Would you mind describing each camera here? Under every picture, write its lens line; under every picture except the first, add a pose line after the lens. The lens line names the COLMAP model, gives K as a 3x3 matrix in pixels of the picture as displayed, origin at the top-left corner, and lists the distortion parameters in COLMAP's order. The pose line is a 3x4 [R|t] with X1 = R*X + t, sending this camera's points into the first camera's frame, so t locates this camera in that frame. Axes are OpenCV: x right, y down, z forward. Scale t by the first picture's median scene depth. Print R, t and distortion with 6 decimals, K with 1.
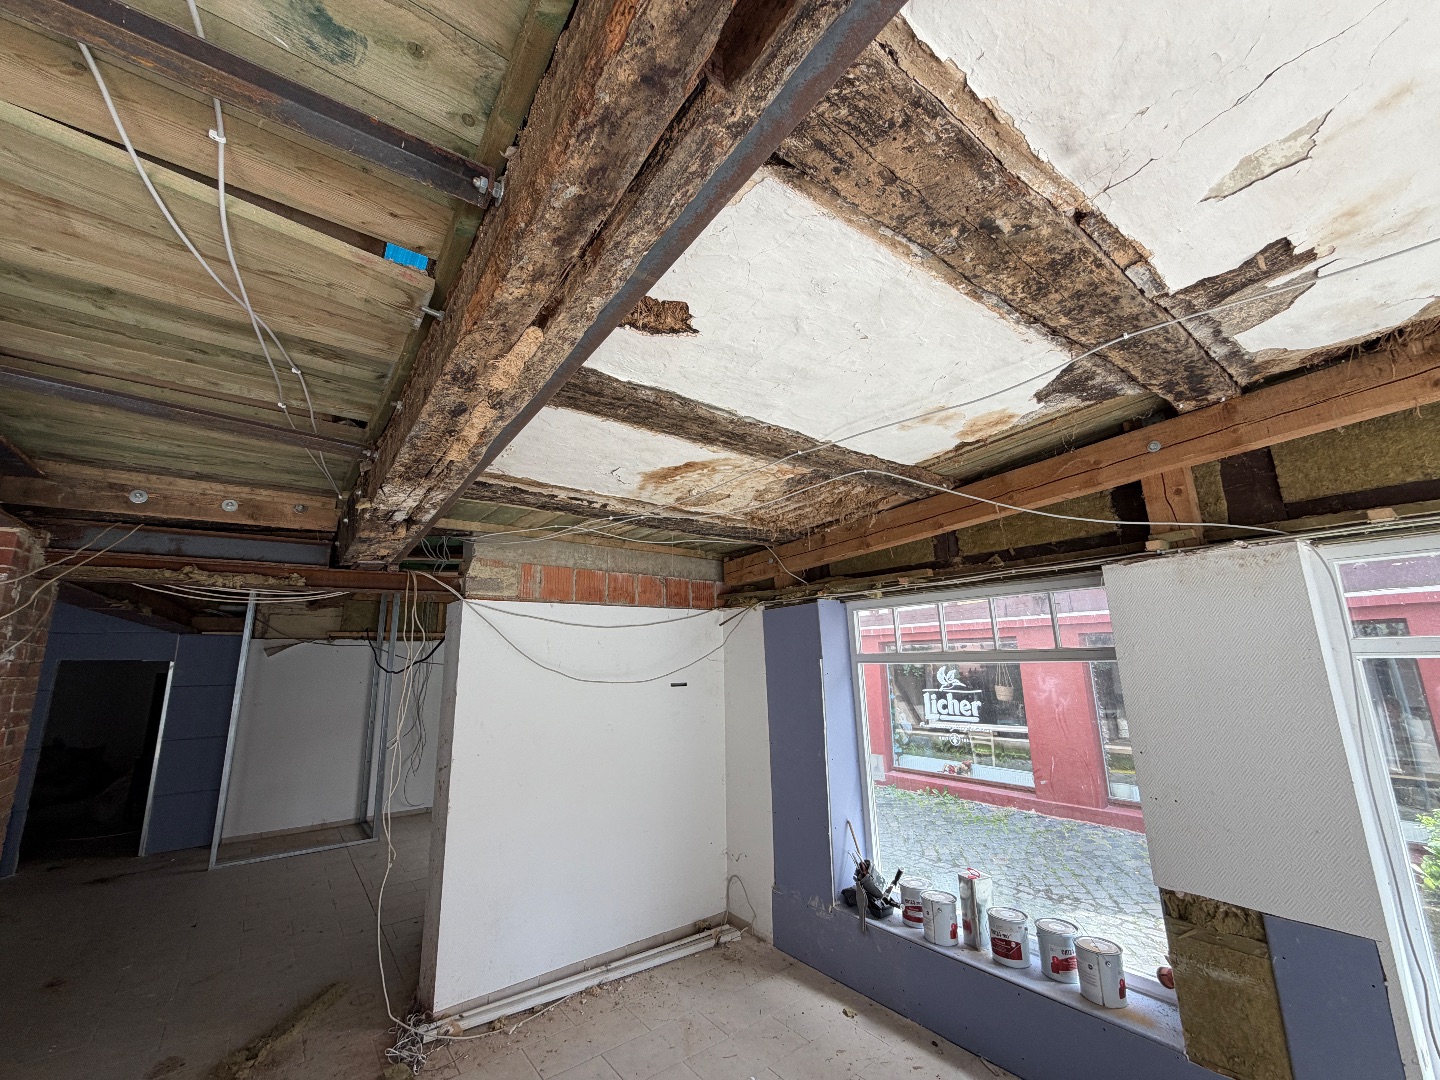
lens RADIAL K [[576.5, 0, 720.0], [0, 576.5, 540.0], [0, 0, 1]] dist [-0.000188, -0.000010]
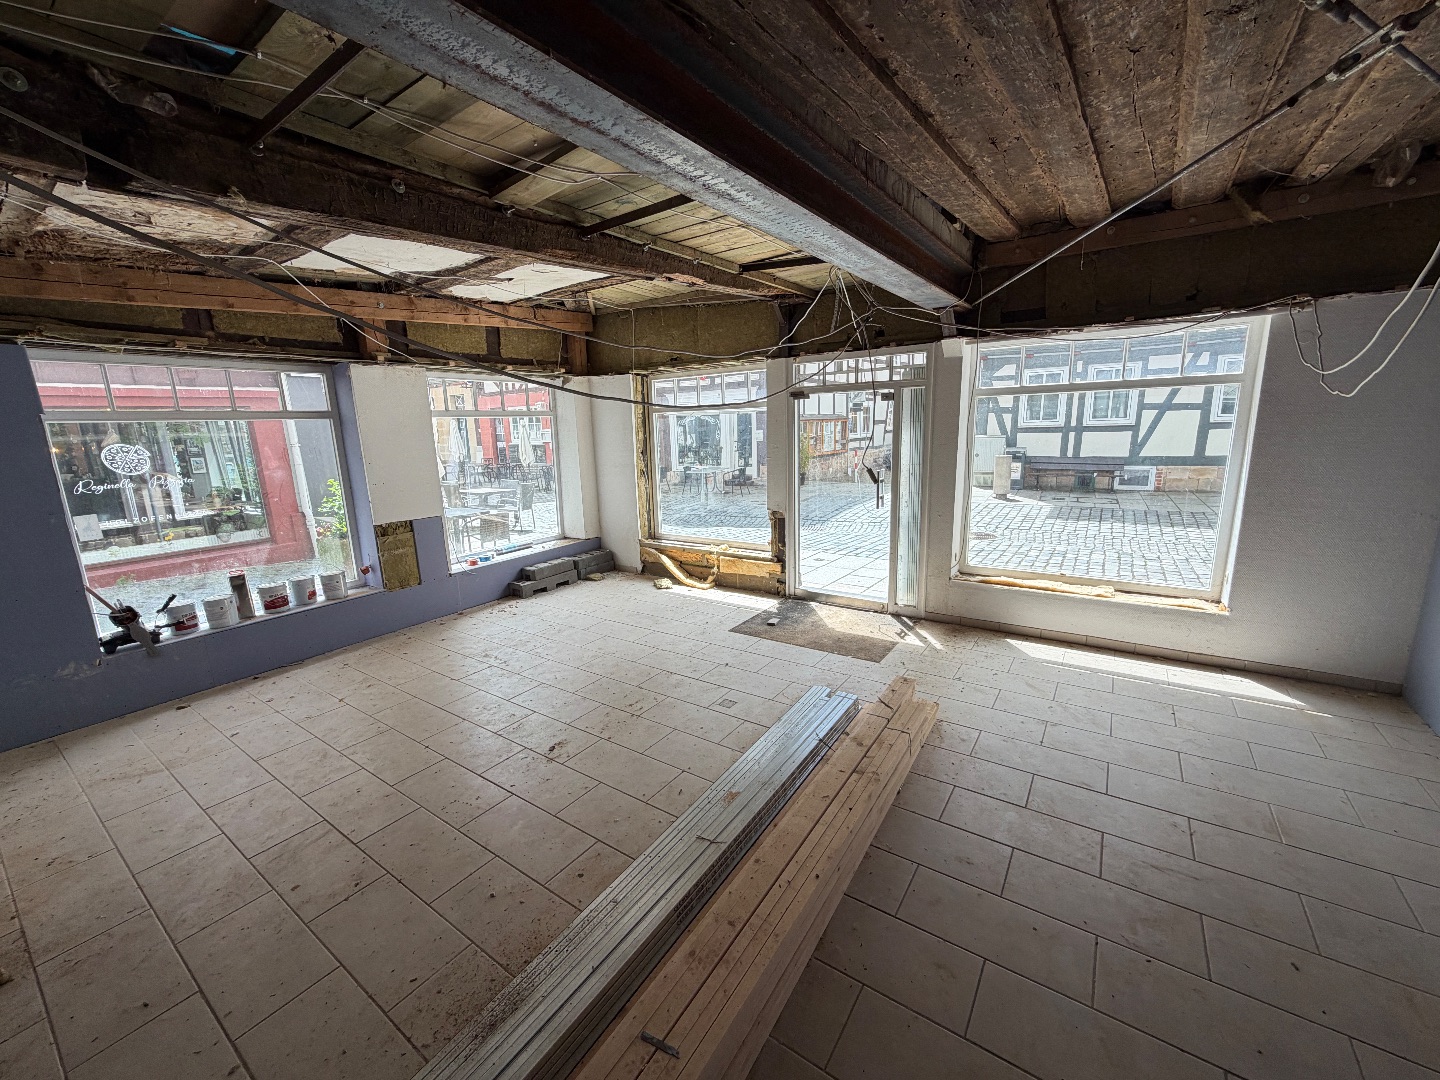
lens RADIAL K [[576.5, 0, 720.0], [0, 576.5, 540.0], [0, 0, 1]] dist [-0.000188, -0.000010]
pose [[-0.306457, -0.164593, 0.937546, -1.228342], [-0.160704, 0.979745, 0.119472, 0.154969], [-0.938221, -0.114055, -0.326701, 0.381241]]
